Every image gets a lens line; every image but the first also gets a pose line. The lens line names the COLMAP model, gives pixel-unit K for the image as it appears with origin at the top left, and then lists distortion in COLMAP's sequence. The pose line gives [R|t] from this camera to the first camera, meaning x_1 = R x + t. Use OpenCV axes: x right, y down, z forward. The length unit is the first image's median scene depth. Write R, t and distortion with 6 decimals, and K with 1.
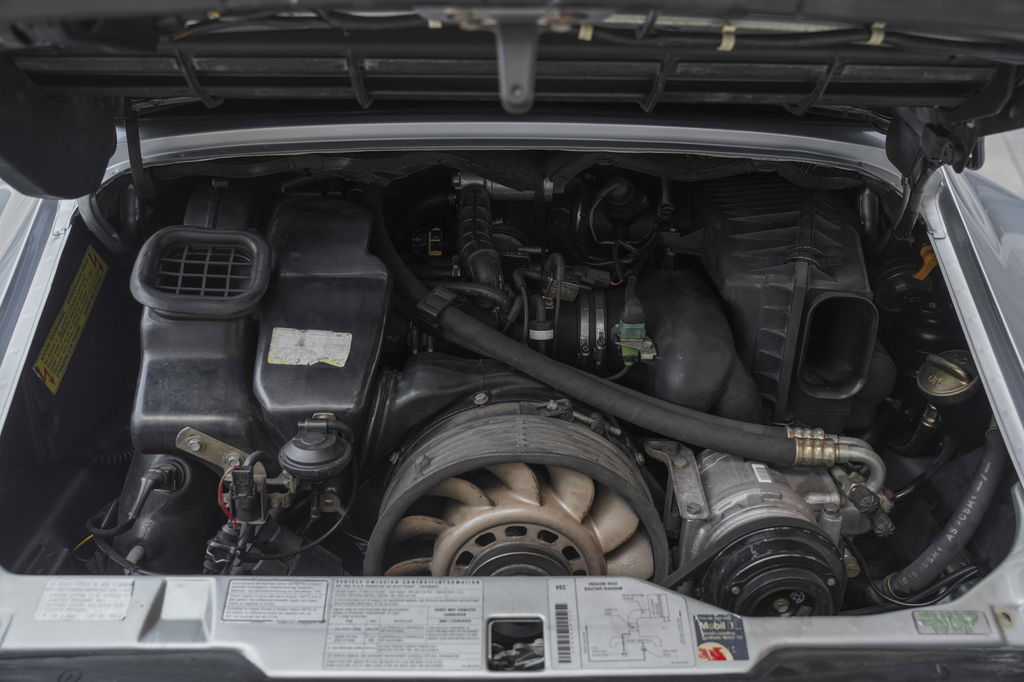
lens RADIAL K [[946.8, 0, 512.0], [0, 946.8, 341.0], [0, 0, 1]] dist [-0.112728, 0.244755]
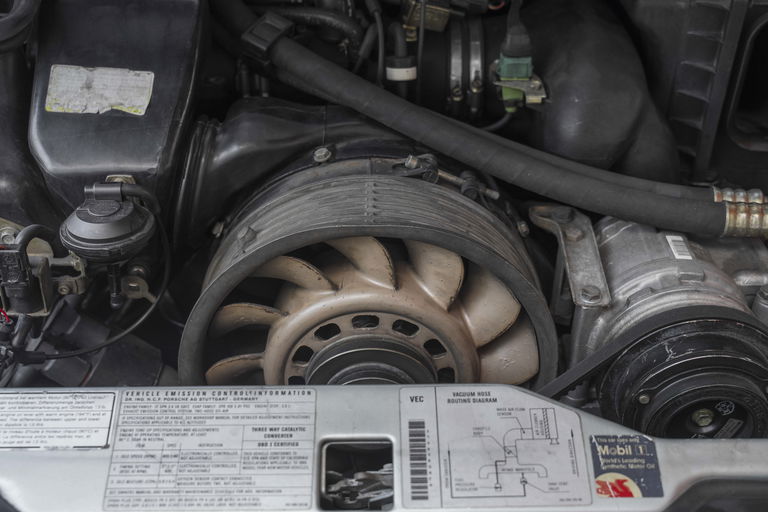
lens RADIAL K [[940.1, 0, 384.0], [0, 940.1, 256.0], [0, 0, 1]] dist [-0.020941, 0.244967]
pose [[0.999800, -0.007175, -0.018677, 0.034576], [0.010123, 0.986587, 0.162925, 0.017818], [0.017257, -0.163082, 0.986462, 0.222115]]
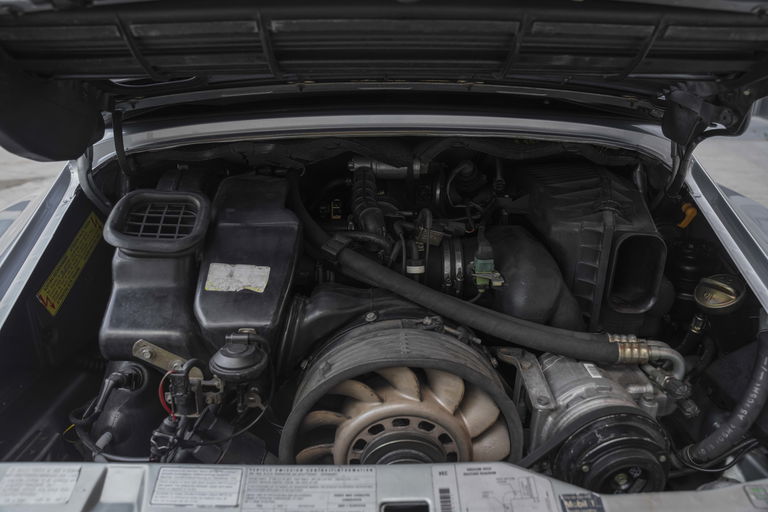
lens RADIAL K [[527.6, 0, 384.0], [0, 527.6, 256.0], [0, 0, 1]] dist [-0.177830, 0.129080]
pose [[0.999906, -0.013667, -0.000837, -0.014153], [0.013547, 0.996304, -0.084828, 0.041248], [0.001993, 0.084808, 0.996395, 0.299578]]
